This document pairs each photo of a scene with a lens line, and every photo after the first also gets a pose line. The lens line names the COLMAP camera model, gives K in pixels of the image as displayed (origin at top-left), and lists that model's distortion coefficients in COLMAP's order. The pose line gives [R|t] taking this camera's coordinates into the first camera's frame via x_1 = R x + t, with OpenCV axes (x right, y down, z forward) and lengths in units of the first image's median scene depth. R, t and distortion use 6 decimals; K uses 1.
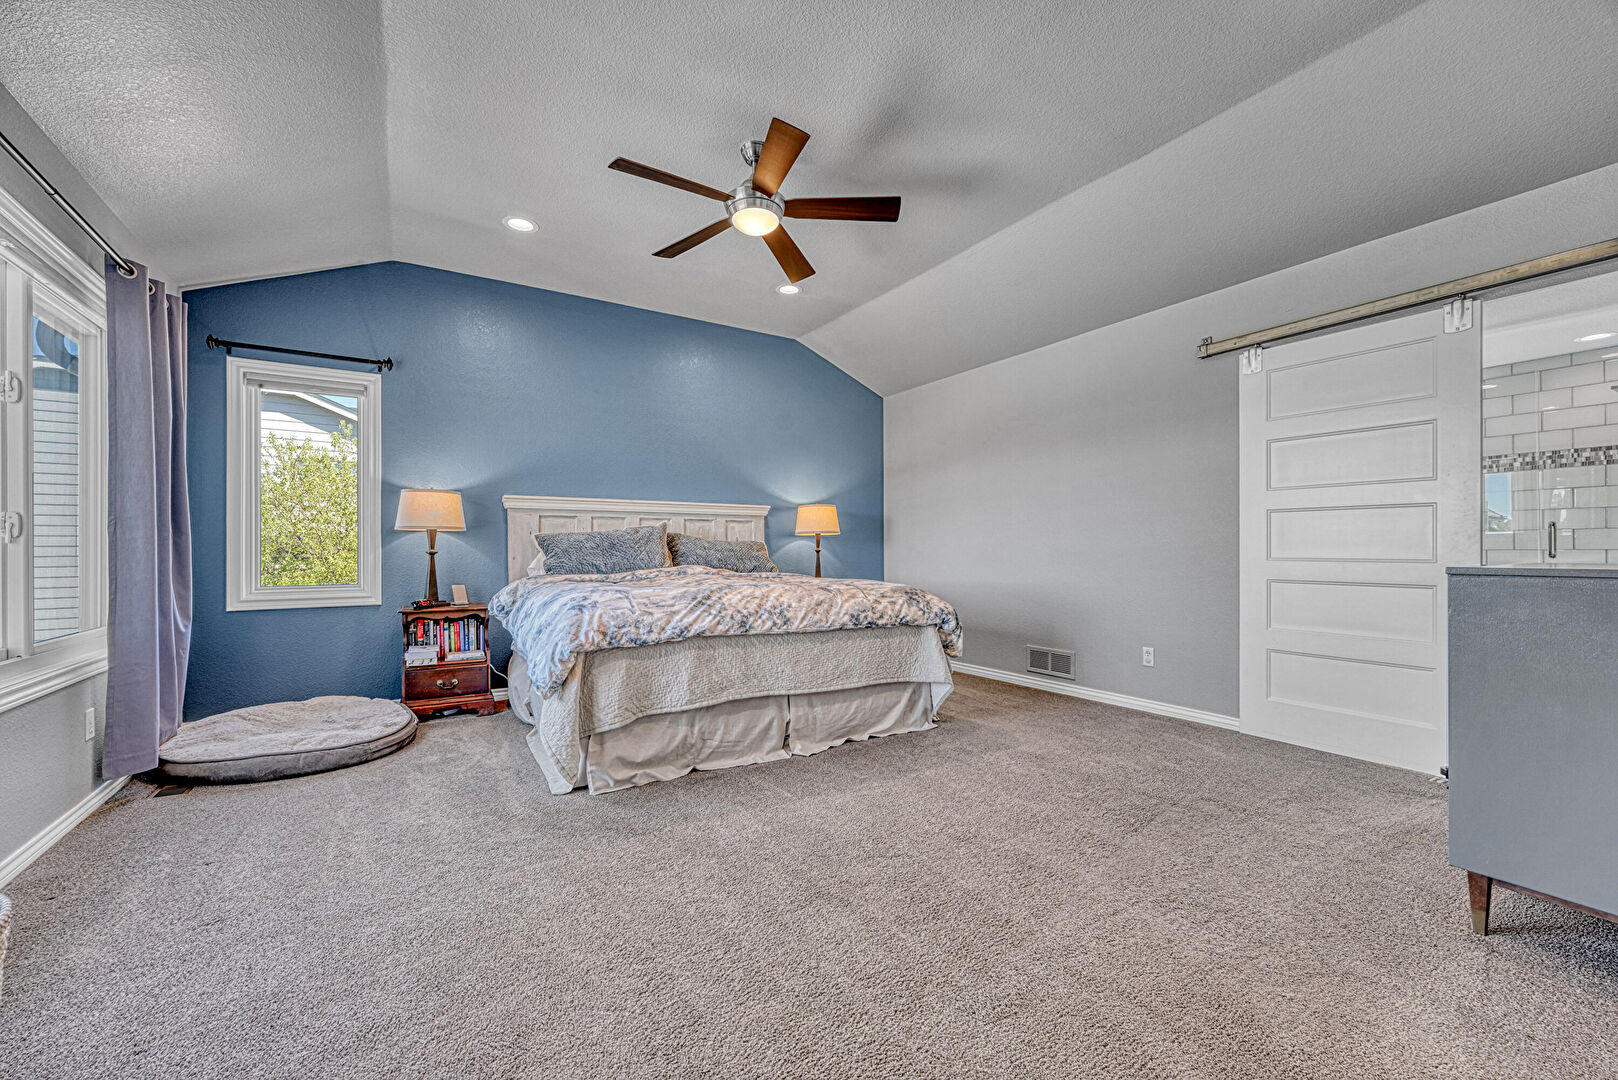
lens RADIAL K [[644.4, 0, 806.4], [0, 644.4, 546.3], [0, 0, 1]] dist [-0.000712, 0.000682]
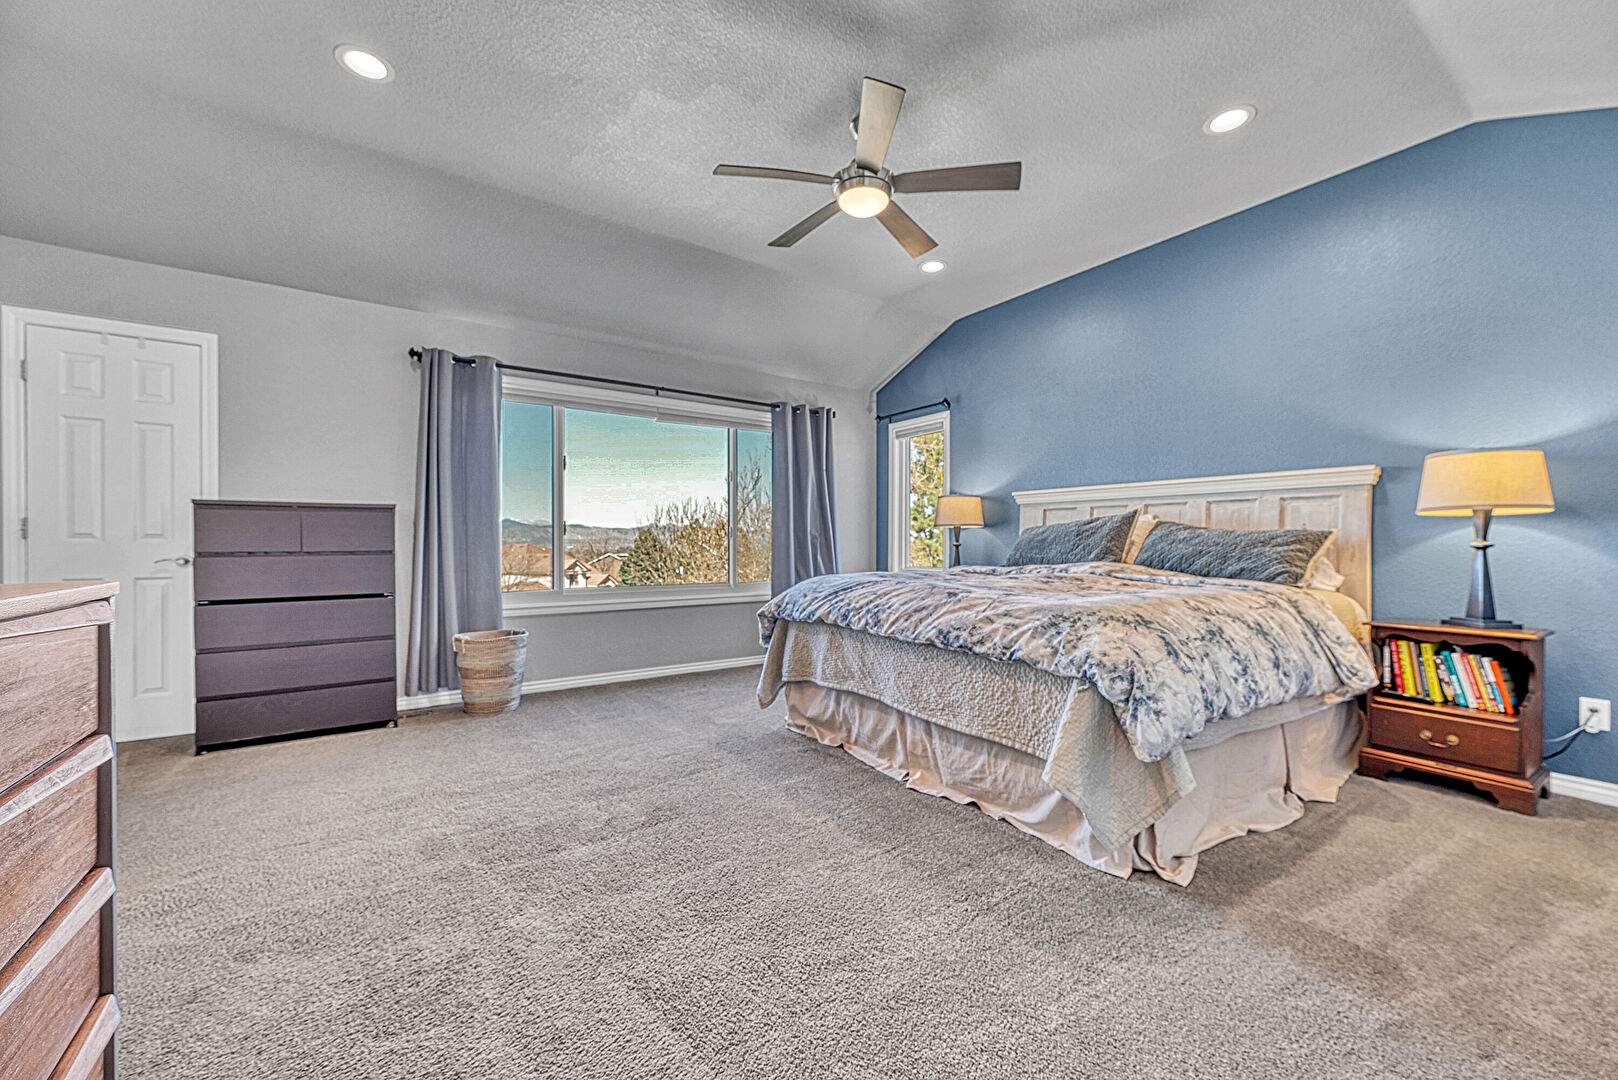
lens RADIAL K [[644.4, 0, 806.4], [0, 644.4, 546.3], [0, 0, 1]] dist [-0.000712, 0.000682]
pose [[0.036262, 0.007609, -0.999313, 0.795354], [0.004540, 0.999959, 0.007779, 0.001585], [0.999332, -0.004819, 0.036226, 0.794290]]
